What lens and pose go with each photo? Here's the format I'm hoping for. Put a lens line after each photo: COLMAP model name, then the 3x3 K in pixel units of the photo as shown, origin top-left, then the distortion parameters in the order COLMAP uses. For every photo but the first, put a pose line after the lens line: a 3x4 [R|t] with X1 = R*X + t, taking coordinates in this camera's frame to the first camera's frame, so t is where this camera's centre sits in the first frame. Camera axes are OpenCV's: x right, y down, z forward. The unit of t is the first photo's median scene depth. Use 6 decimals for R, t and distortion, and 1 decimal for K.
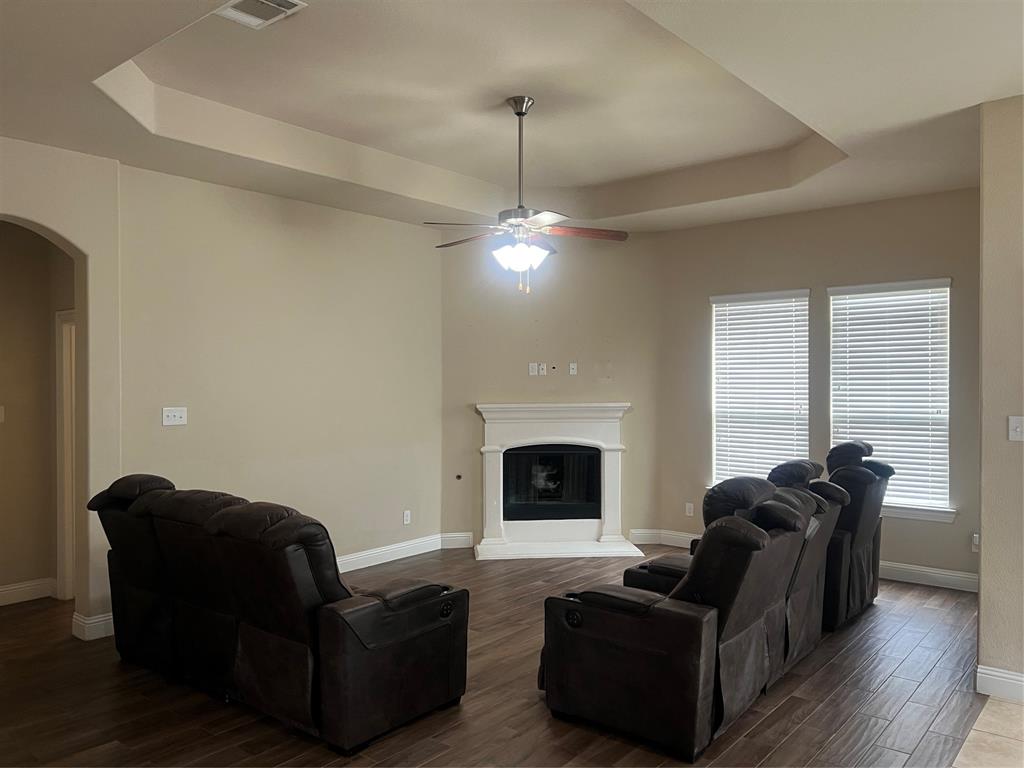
lens RADIAL K [[767.7, 0, 504.6], [0, 767.7, 386.7], [0, 0, 1]] dist [0.091450, -0.127211]
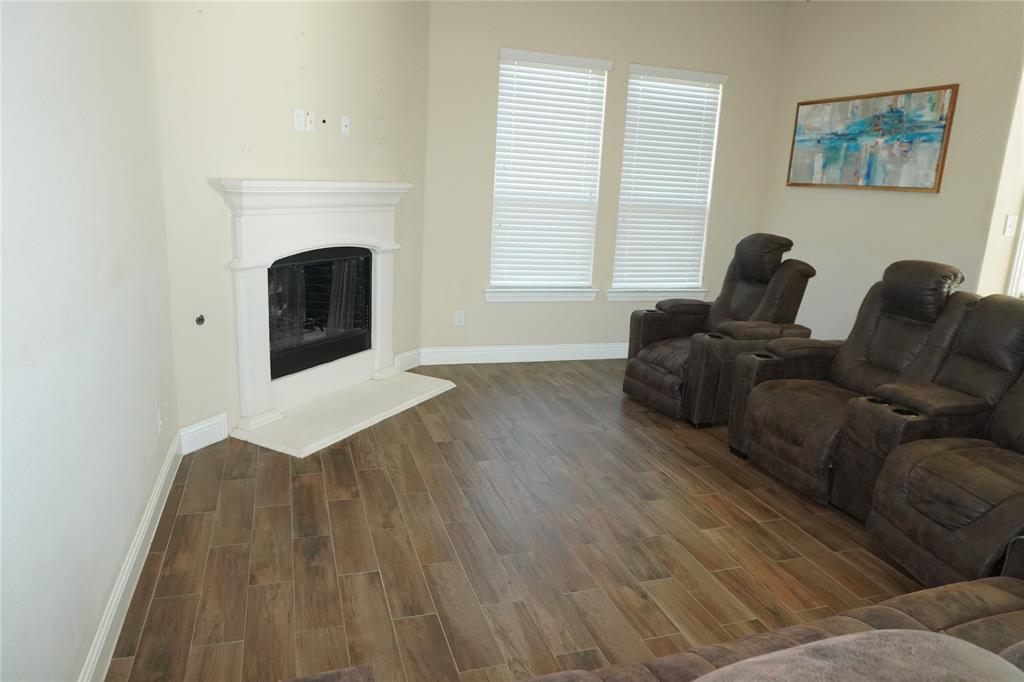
lens RADIAL K [[684.9, 0, 512.0], [0, 684.9, 341.0], [0, 0, 1]] dist [-0.024111, 0.001514]
pose [[0.529266, -0.163101, 0.832632, -0.552105], [-0.048521, 0.973925, 0.221621, 0.029428], [-0.847068, -0.157696, 0.507551, 0.940713]]
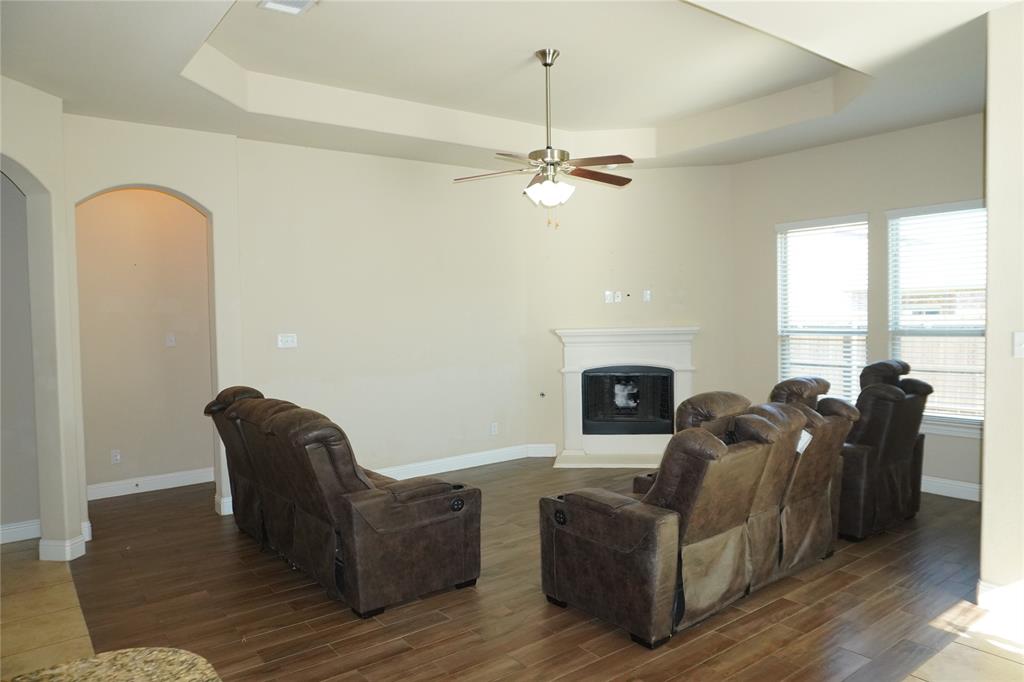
lens RADIAL K [[684.9, 0, 512.0], [0, 684.9, 341.0], [0, 0, 1]] dist [-0.024111, 0.001514]
pose [[0.975757, -0.007543, -0.218727, 0.189633], [0.014723, 0.999404, 0.031214, 0.011587], [0.218361, -0.033678, 0.975287, 0.027120]]
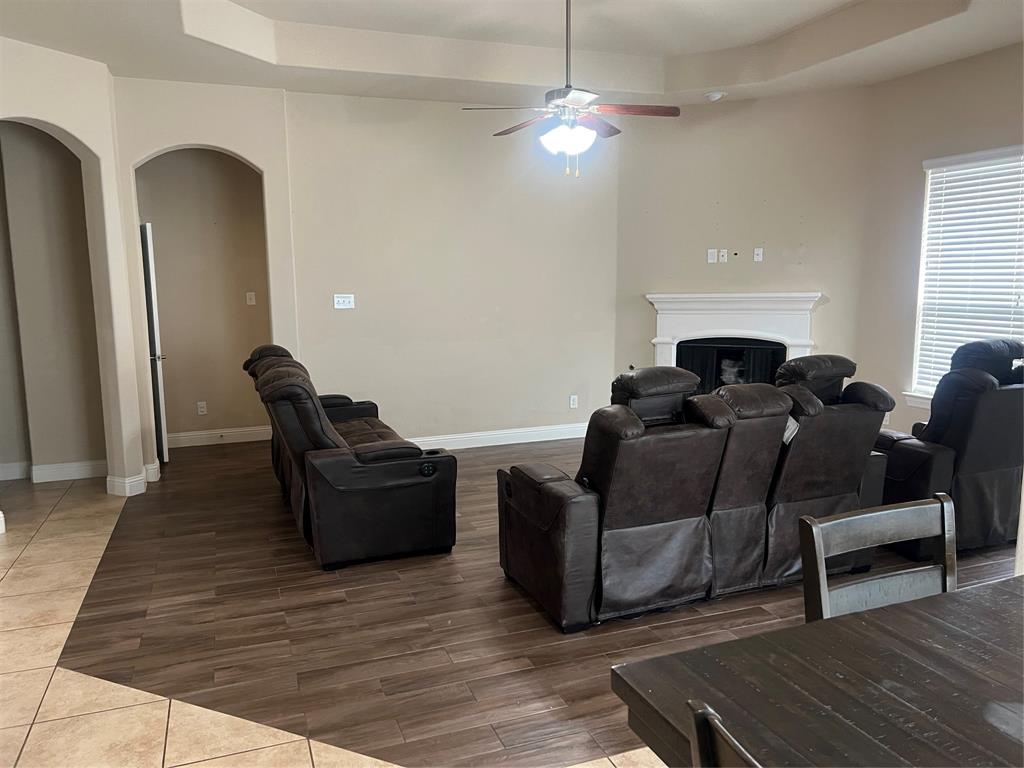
lens RADIAL K [[767.7, 0, 504.6], [0, 767.7, 386.7], [0, 0, 1]] dist [0.091450, -0.127211]
pose [[0.867901, 0.062764, -0.492757, 0.478268], [0.004091, 0.991049, 0.133439, 0.012299], [0.496721, -0.117828, 0.859875, 0.078534]]
